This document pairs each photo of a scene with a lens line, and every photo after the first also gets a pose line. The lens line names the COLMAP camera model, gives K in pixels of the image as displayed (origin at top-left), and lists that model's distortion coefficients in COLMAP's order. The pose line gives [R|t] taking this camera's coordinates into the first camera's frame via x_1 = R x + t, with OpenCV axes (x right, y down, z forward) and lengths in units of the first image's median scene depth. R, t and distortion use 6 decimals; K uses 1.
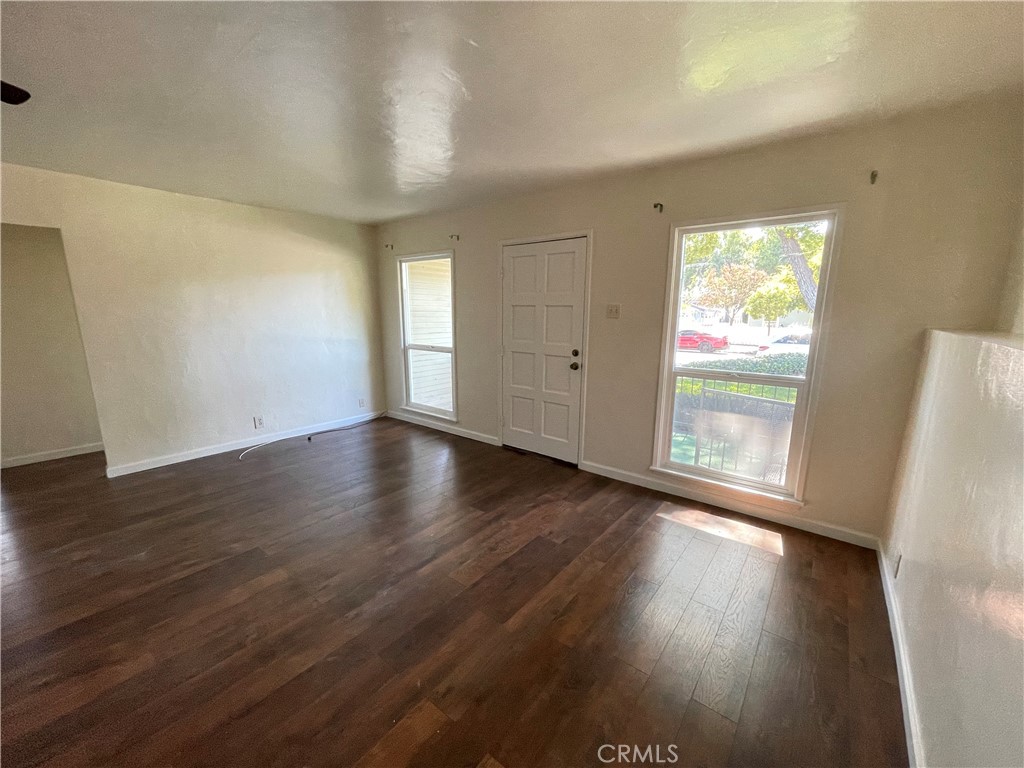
lens RADIAL K [[413.8, 0, 513.1], [0, 413.8, 391.9], [0, 0, 1]] dist [0.000590, -0.000596]
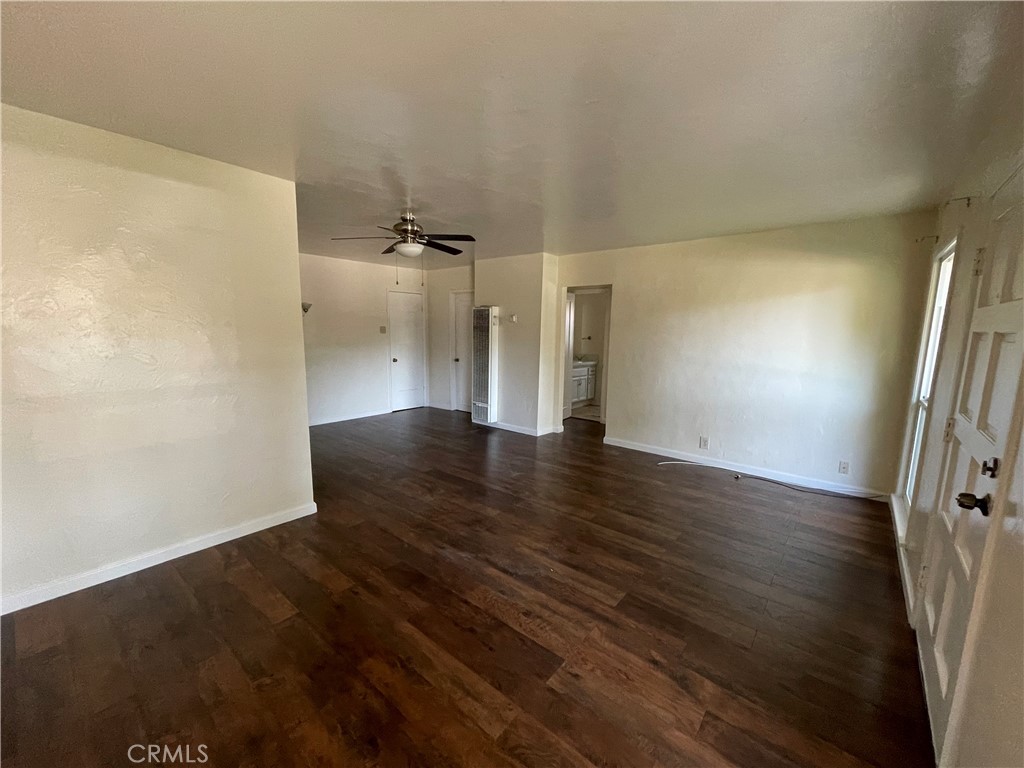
lens RADIAL K [[415.3, 0, 509.2], [0, 415.3, 395.2], [0, 0, 1]] dist [-0.000740, -0.000228]
pose [[-0.034462, 0.152625, -0.987683, 0.585022], [-0.212133, 0.964634, 0.156465, -0.143024], [0.976633, 0.214912, -0.000867, 0.701936]]
